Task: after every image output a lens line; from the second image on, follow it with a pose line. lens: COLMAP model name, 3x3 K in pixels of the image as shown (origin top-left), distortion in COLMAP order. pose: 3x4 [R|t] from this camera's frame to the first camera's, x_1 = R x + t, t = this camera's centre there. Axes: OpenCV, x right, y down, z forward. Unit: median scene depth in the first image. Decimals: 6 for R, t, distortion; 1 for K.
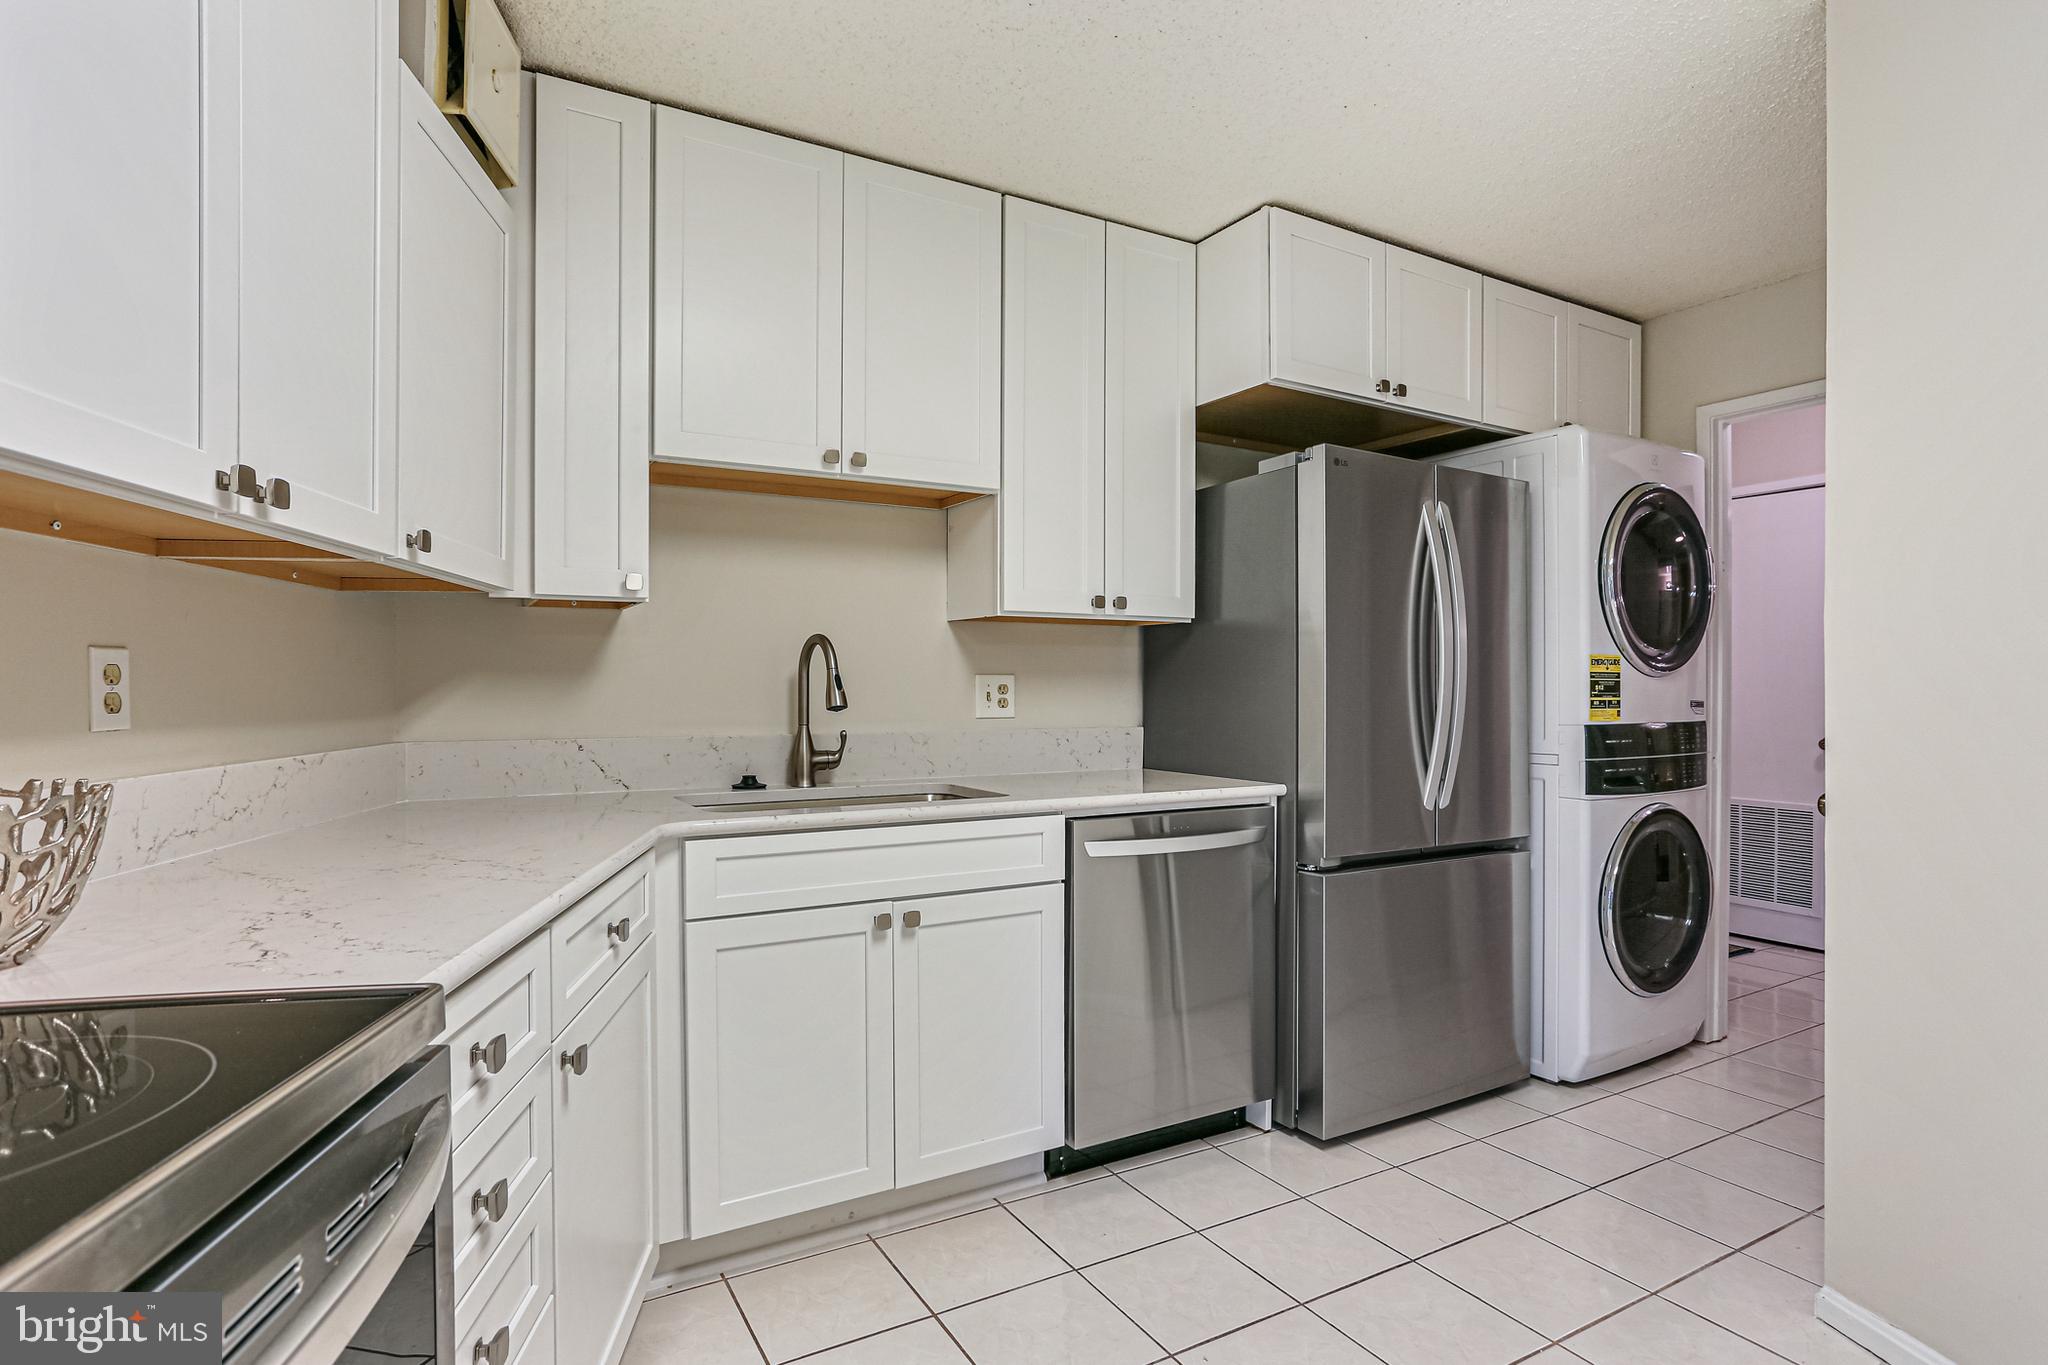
lens RADIAL K [[1039.4, 0, 1017.3], [0, 1039.4, 688.2], [0, 0, 1]] dist [-0.034551, 0.000669]
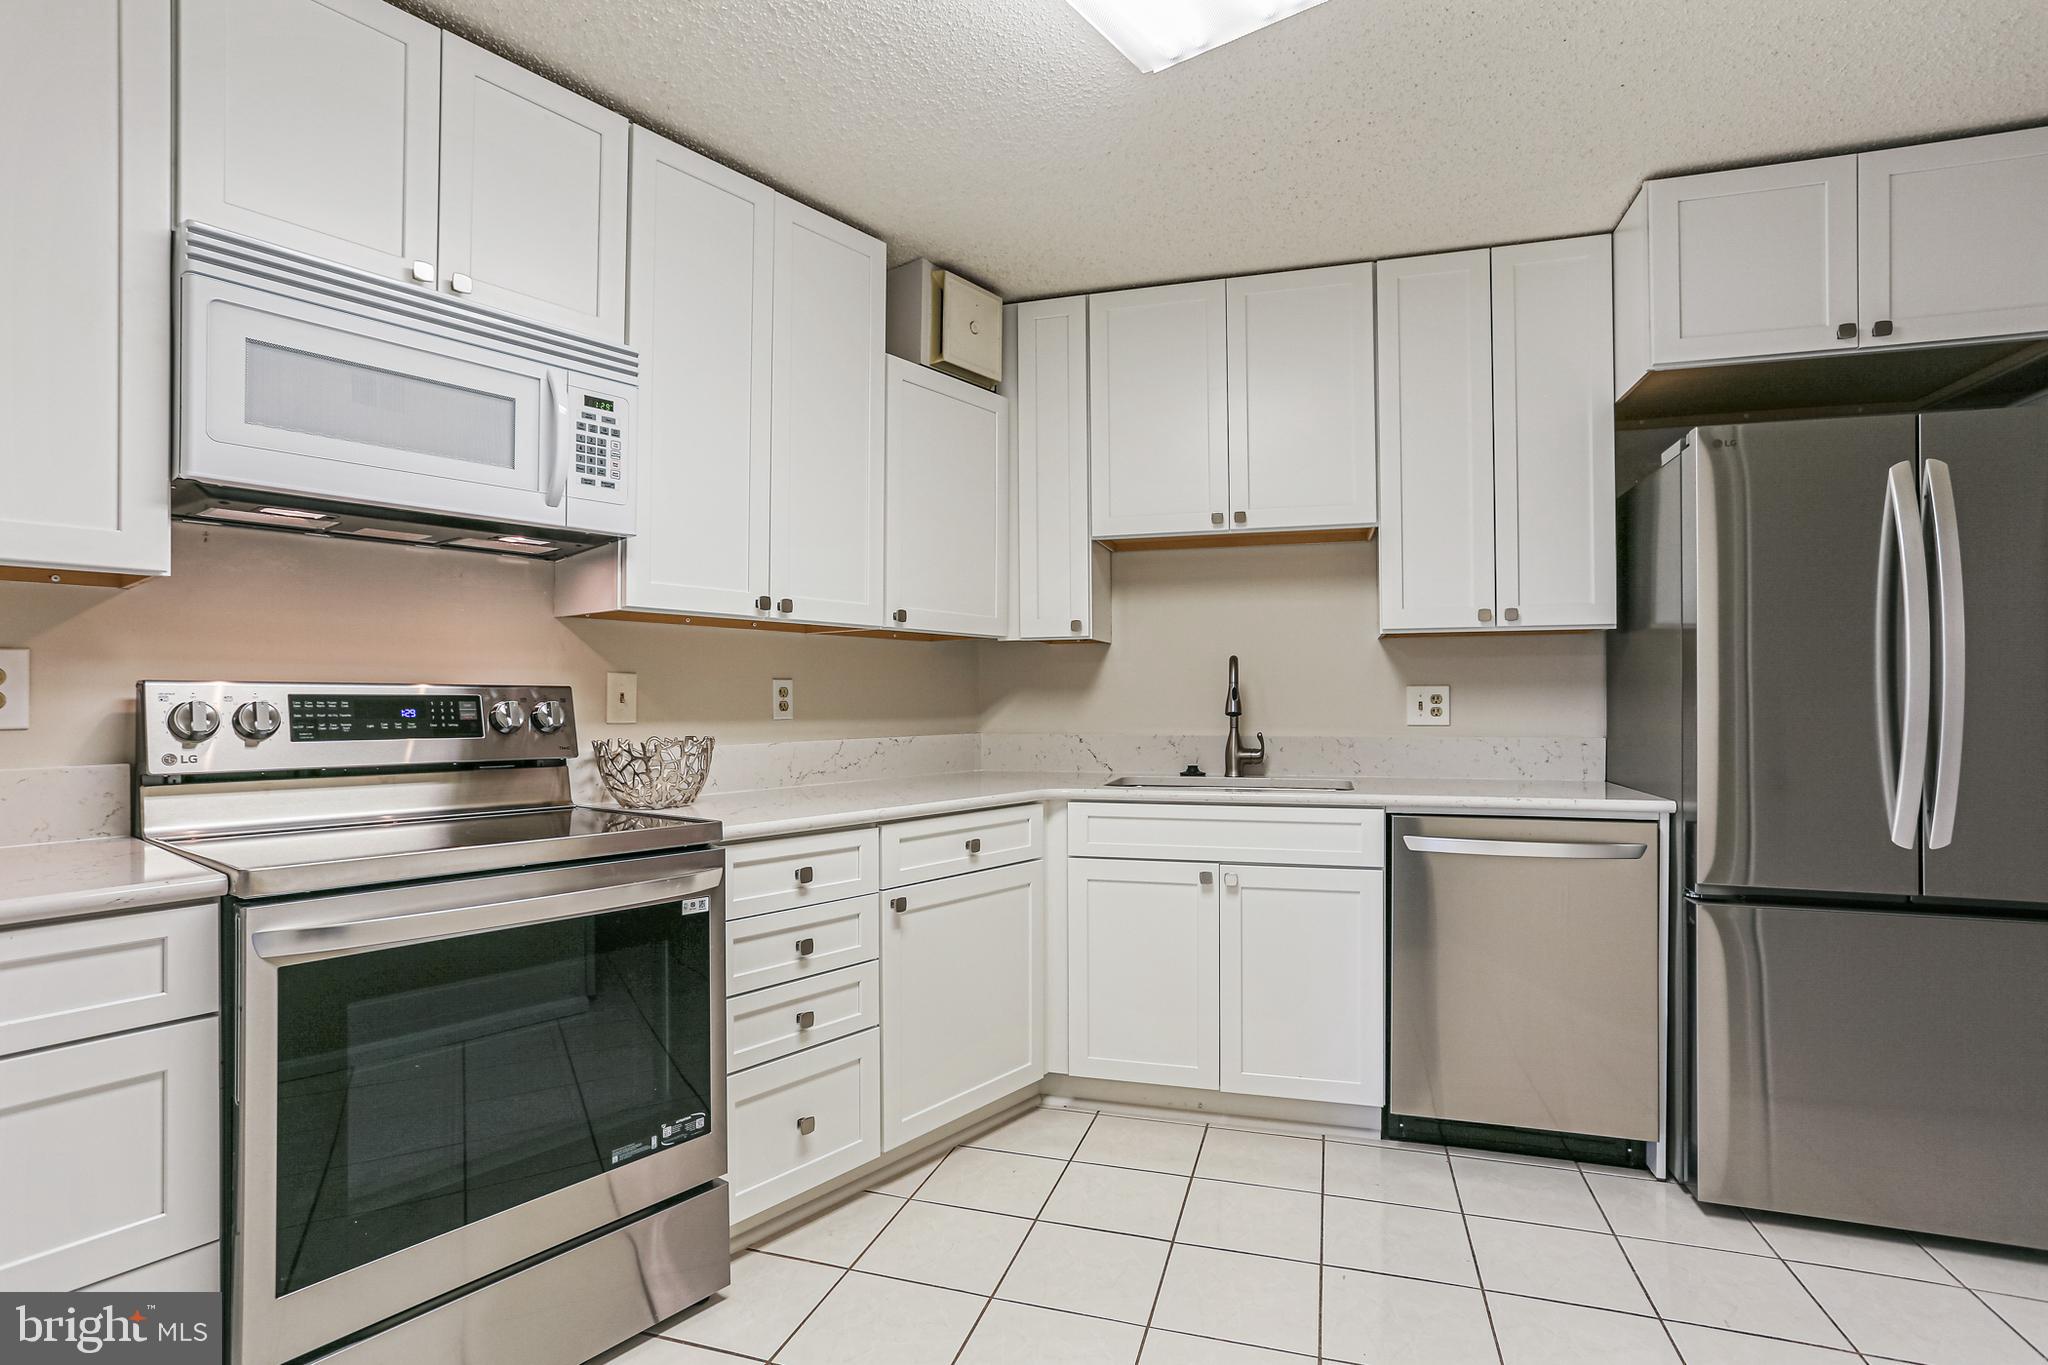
lens RADIAL K [[1013.2, 0, 1024.0], [0, 1013.2, 682.5], [0, 0, 1]] dist [-0.052900, 0.045275]
pose [[0.684443, -0.014847, -0.728915, 0.525863], [0.001235, 0.999815, -0.019206, 0.003898], [0.729065, 0.012245, 0.684335, -0.027969]]
